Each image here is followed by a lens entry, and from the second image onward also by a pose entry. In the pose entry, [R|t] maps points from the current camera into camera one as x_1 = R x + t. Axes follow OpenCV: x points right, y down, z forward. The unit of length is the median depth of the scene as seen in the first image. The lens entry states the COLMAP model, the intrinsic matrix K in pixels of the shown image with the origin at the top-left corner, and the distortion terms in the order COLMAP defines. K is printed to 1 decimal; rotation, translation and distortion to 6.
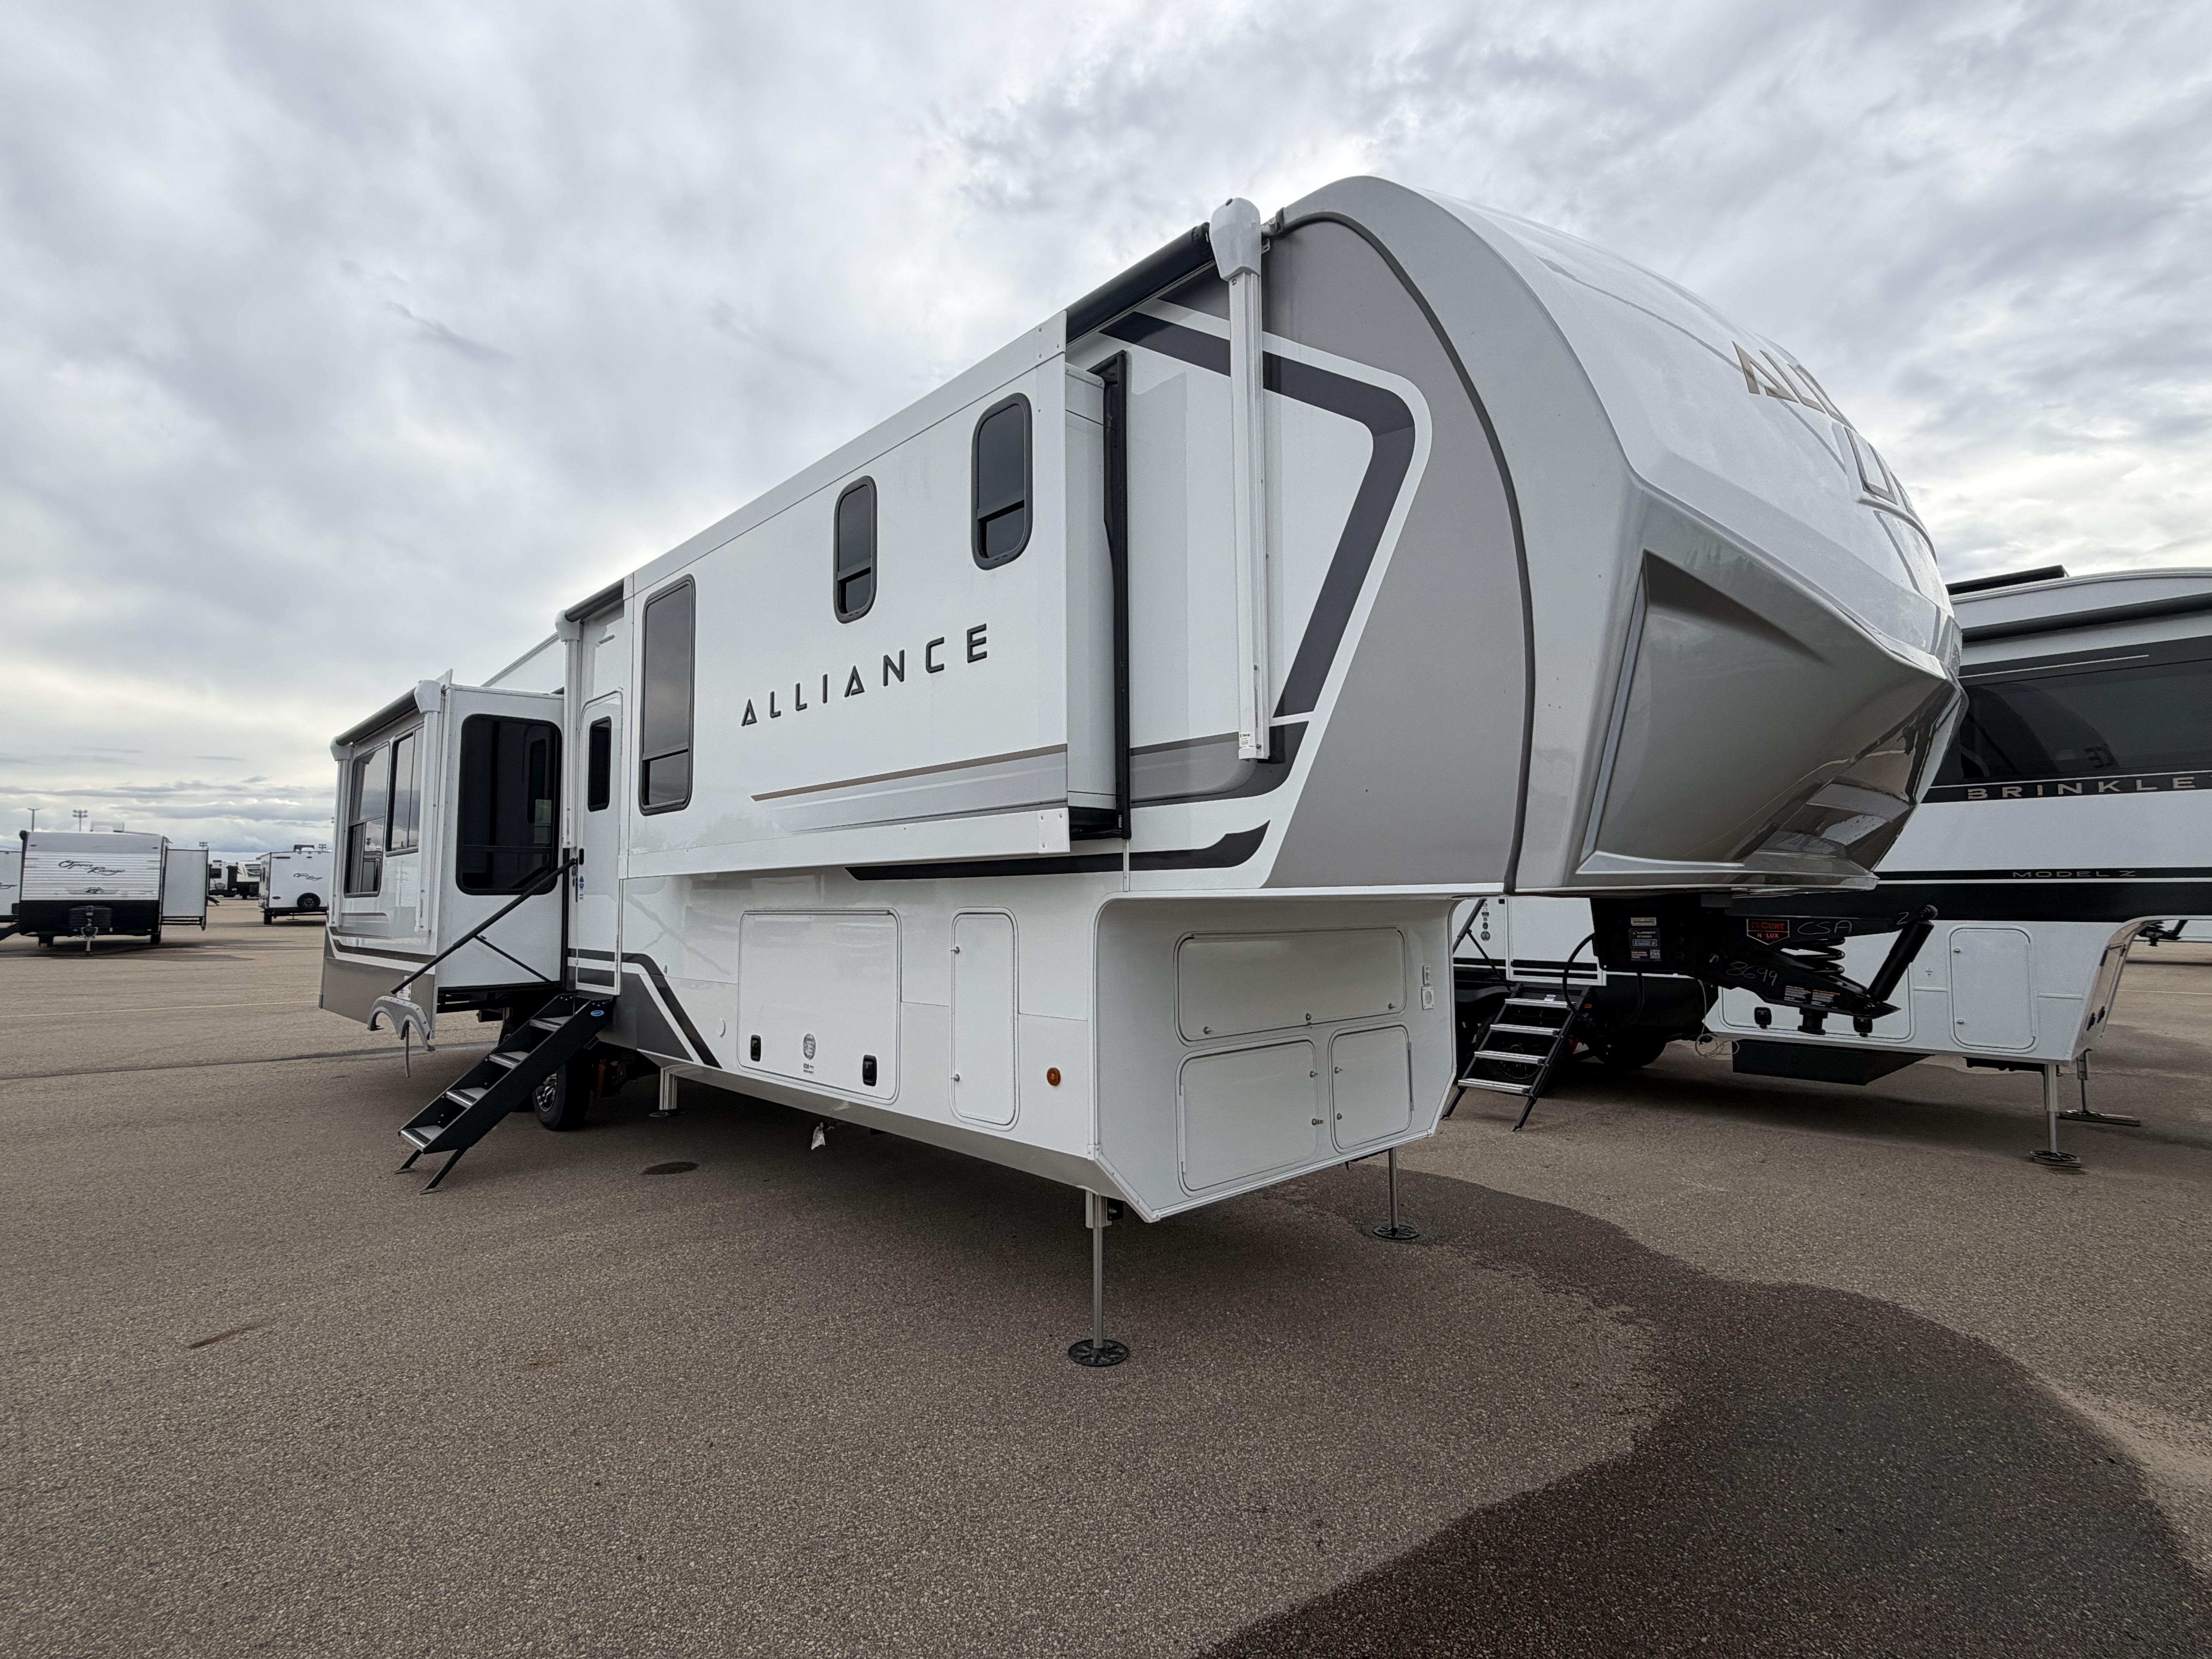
lens RADIAL K [[1063.0, 0, 1106.0], [0, 1063.0, 829.5], [0, 0, 1]] dist [-0.001262, -0.000680]
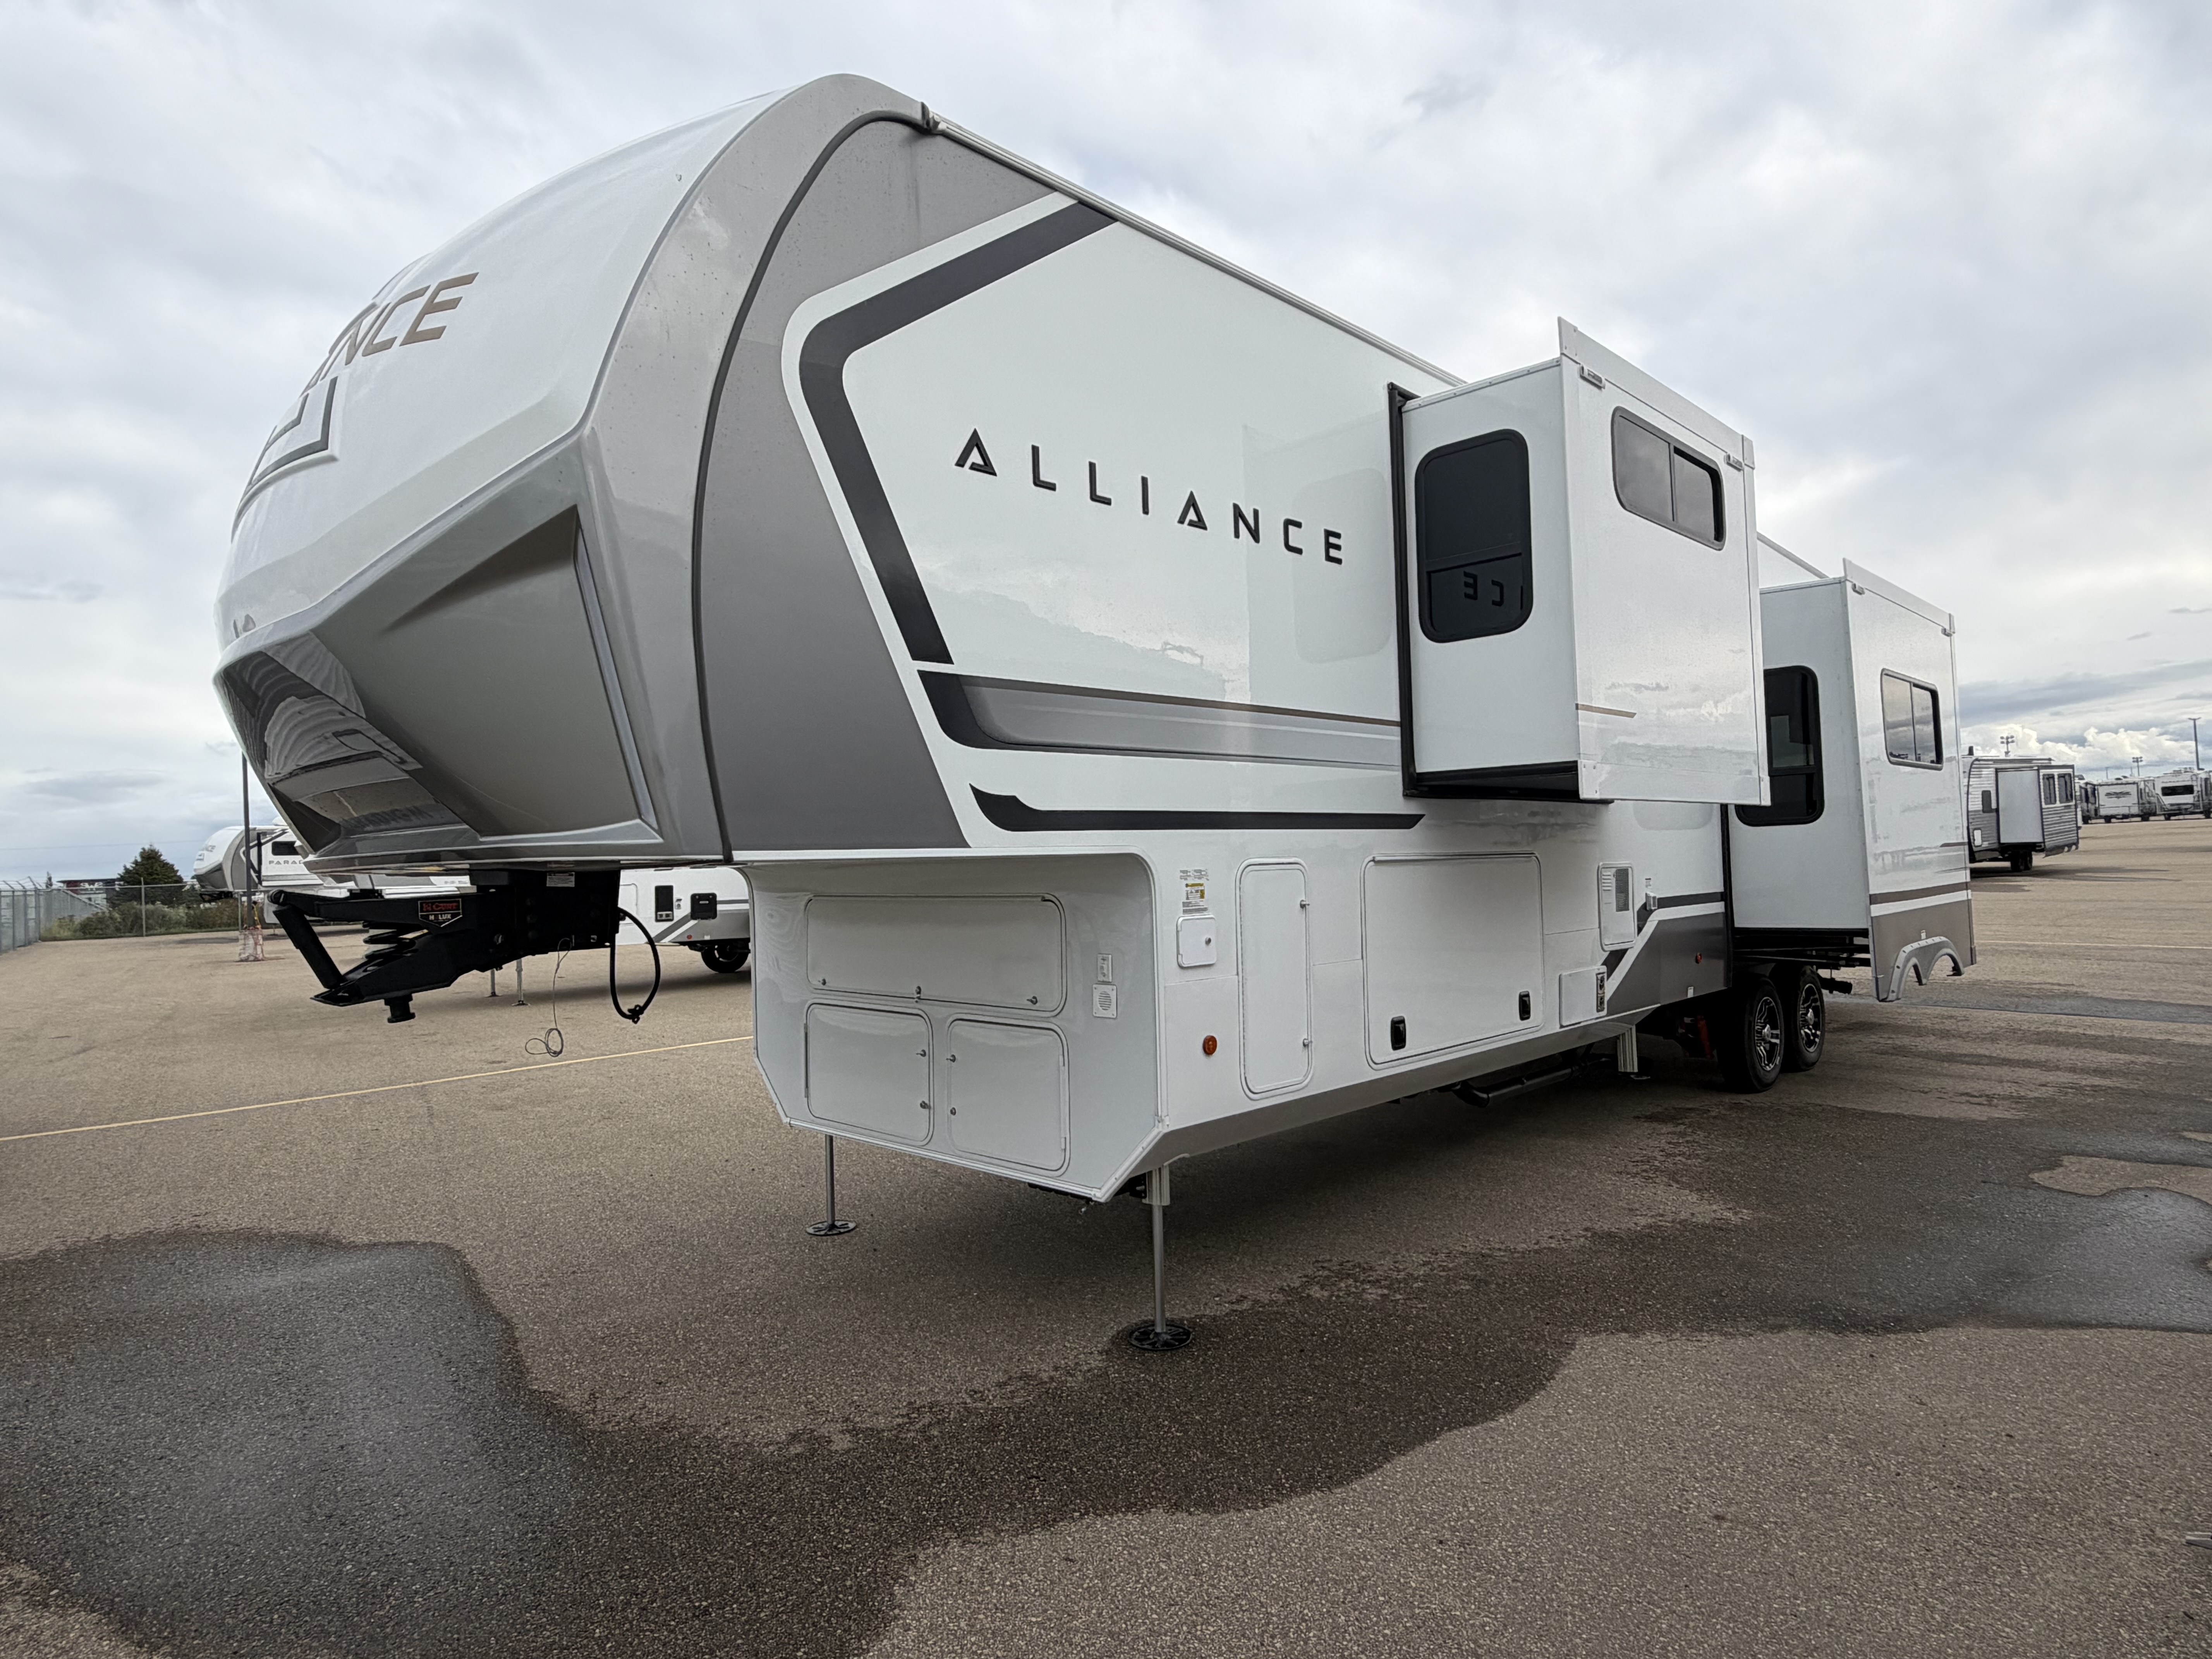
lens RADIAL K [[1268.5, 0, 1106.0], [0, 1268.5, 829.5], [0, 0, 1]] dist [-0.001634, 0.000473]
pose [[0.022960, -0.018155, -0.999572, 1.264975], [0.097720, 0.995088, -0.015829, 0.070446], [0.994949, -0.097315, 0.024621, 1.125973]]
